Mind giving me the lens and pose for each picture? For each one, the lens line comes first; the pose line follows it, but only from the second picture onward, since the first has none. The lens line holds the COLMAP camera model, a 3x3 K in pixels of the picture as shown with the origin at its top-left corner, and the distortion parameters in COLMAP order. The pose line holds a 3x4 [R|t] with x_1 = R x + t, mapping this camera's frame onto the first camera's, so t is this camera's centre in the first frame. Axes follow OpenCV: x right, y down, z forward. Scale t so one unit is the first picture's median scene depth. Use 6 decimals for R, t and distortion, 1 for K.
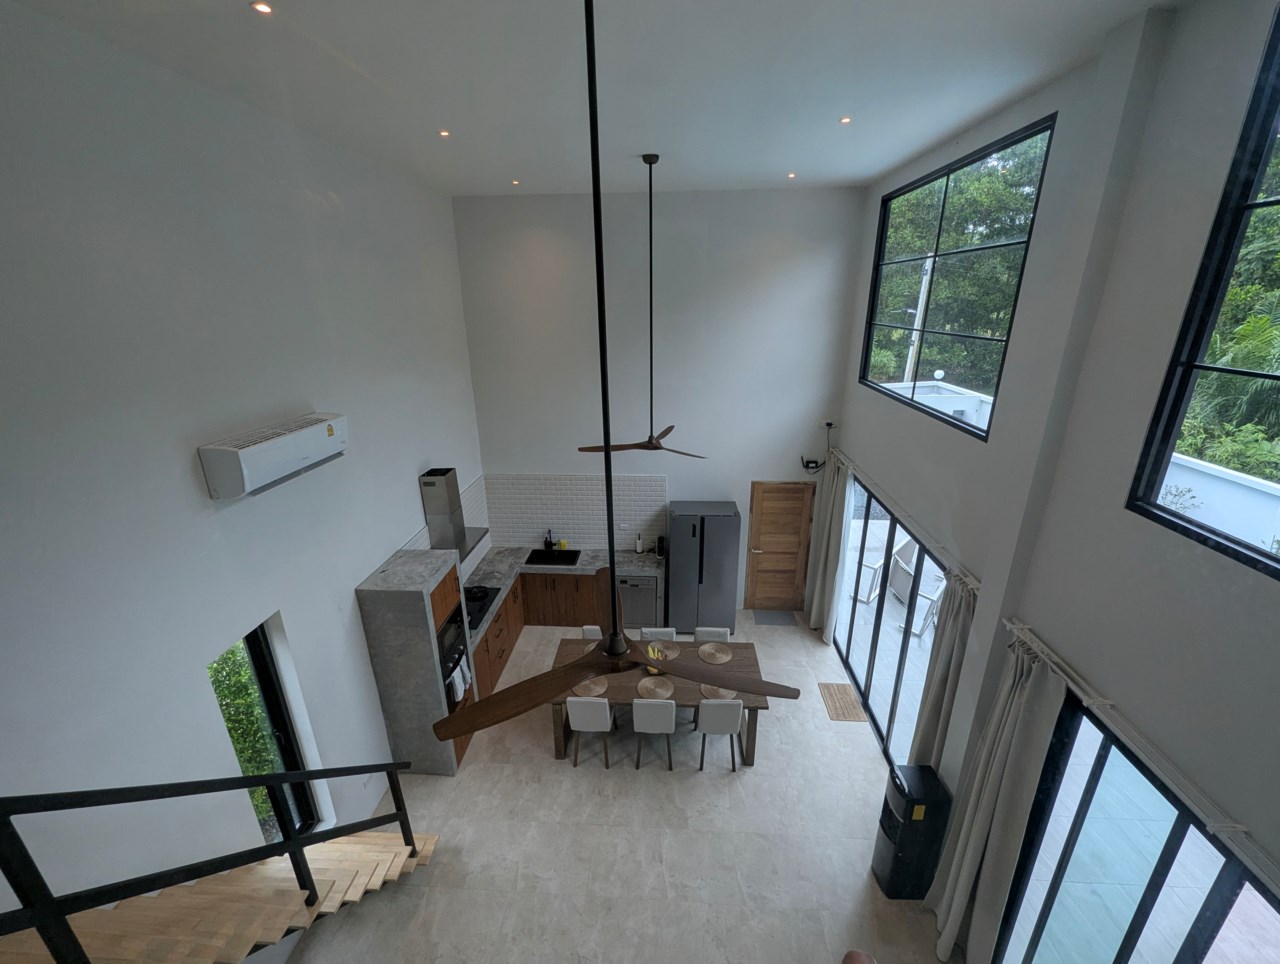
lens RADIAL K [[532.7, 0, 644.5], [0, 532.7, 483.9], [0, 0, 1]] dist [-0.004083, 0.000020]
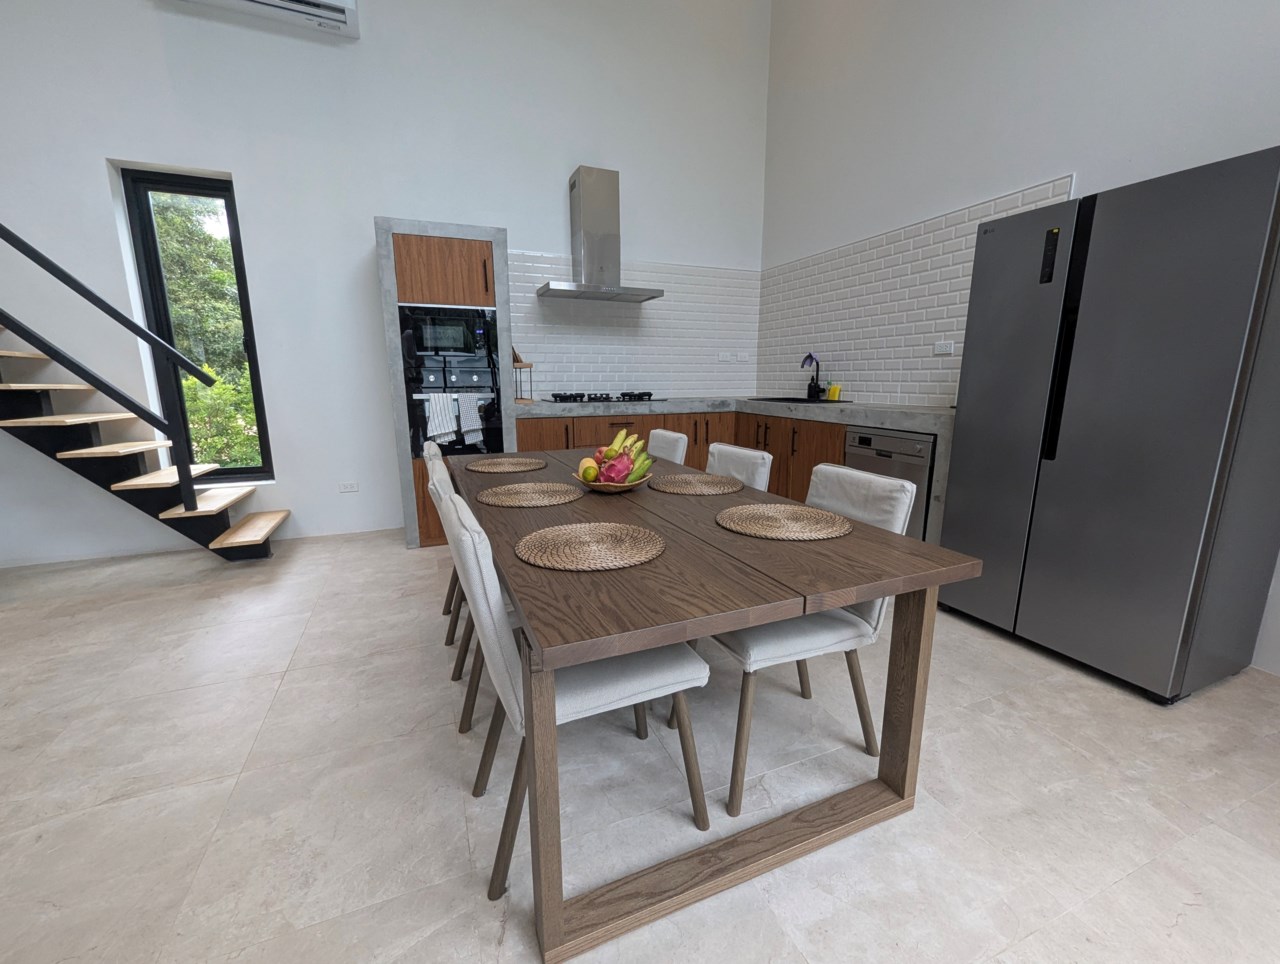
lens RADIAL K [[532.7, 0, 643.9], [0, 532.7, 486.1], [0, 0, 1]] dist [-0.004083, 0.000020]
pose [[0.440914, 0.190139, -0.877179, 0.278116], [-0.298326, 0.952786, 0.056574, 0.260515], [0.846520, 0.236741, 0.476820, 0.692740]]
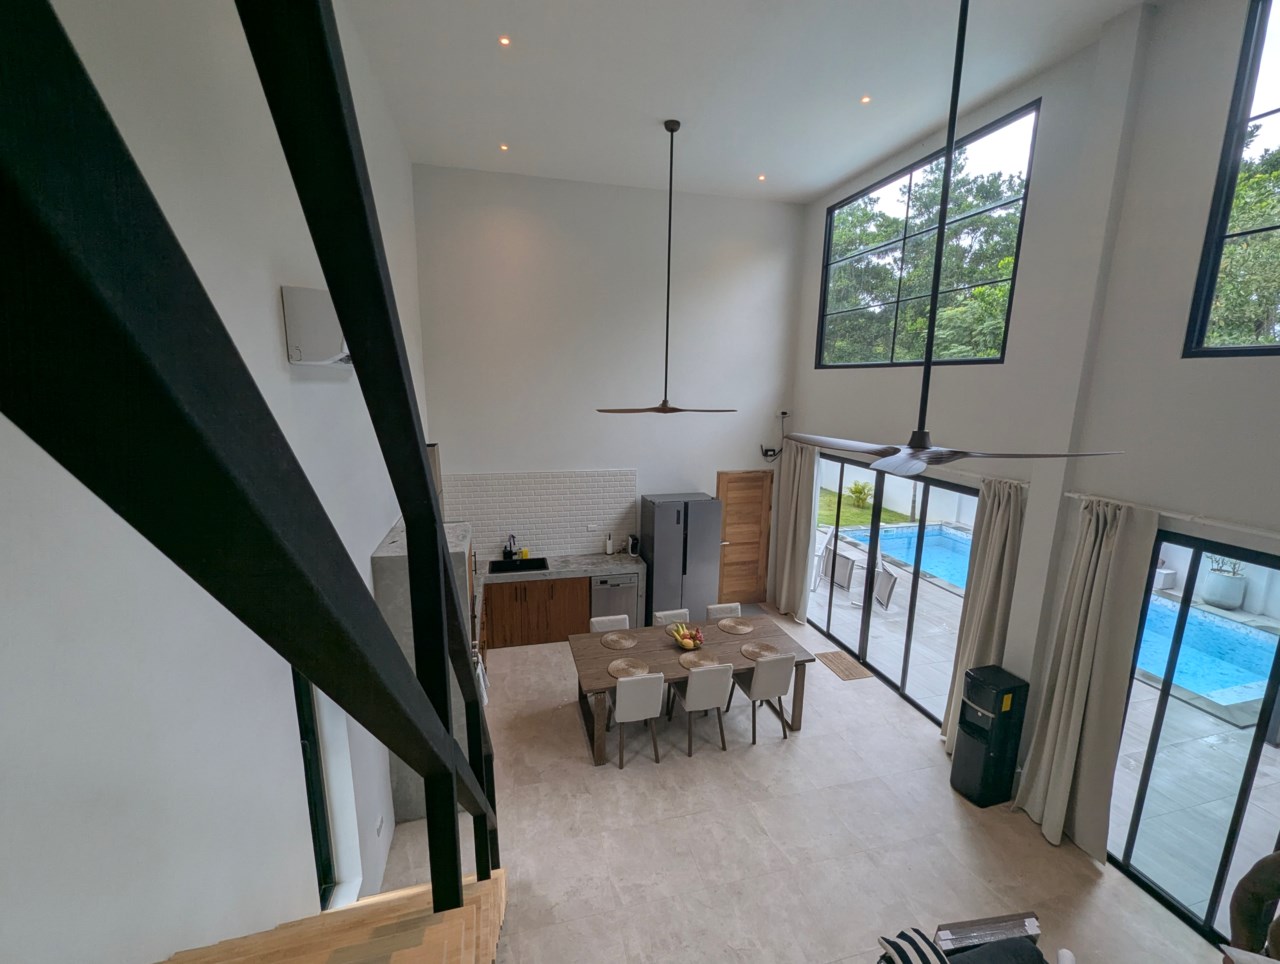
lens RADIAL K [[532.7, 0, 642.6], [0, 532.7, 483.8], [0, 0, 1]] dist [-0.004083, 0.000020]
pose [[0.950870, -0.037212, 0.307346, -0.266680], [0.081202, 0.987971, -0.131606, 0.150149], [-0.298751, 0.150097, 0.942454, 0.087980]]
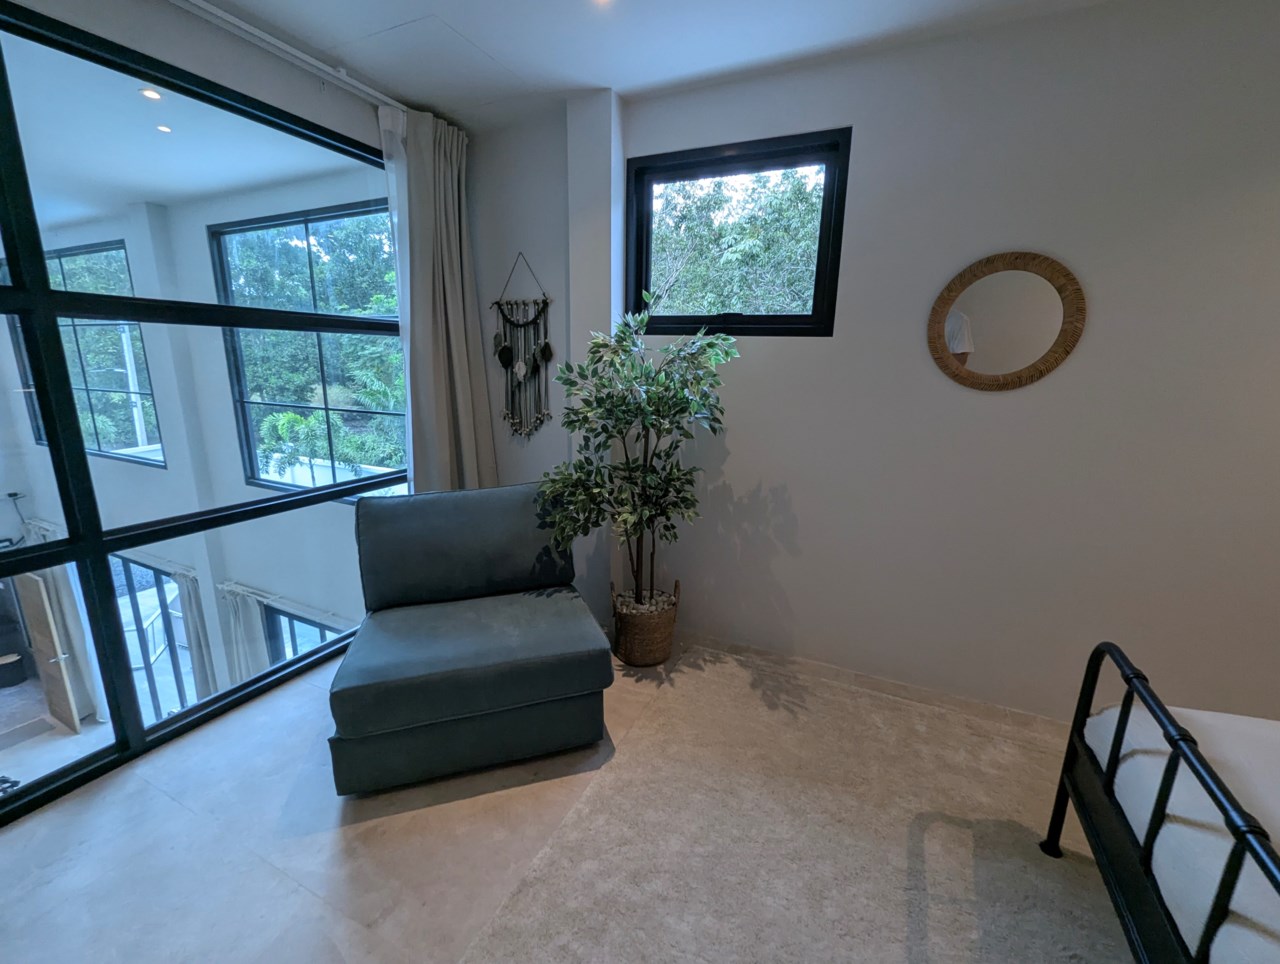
lens RADIAL K [[532.7, 0, 639.3], [0, 532.7, 485.1], [0, 0, 1]] dist [-0.004083, 0.000020]
pose [[0.376372, -0.197984, 0.905067, -0.061016], [0.287132, 0.953726, 0.089224, 0.095259], [-0.880852, 0.226292, 0.415803, -0.304264]]
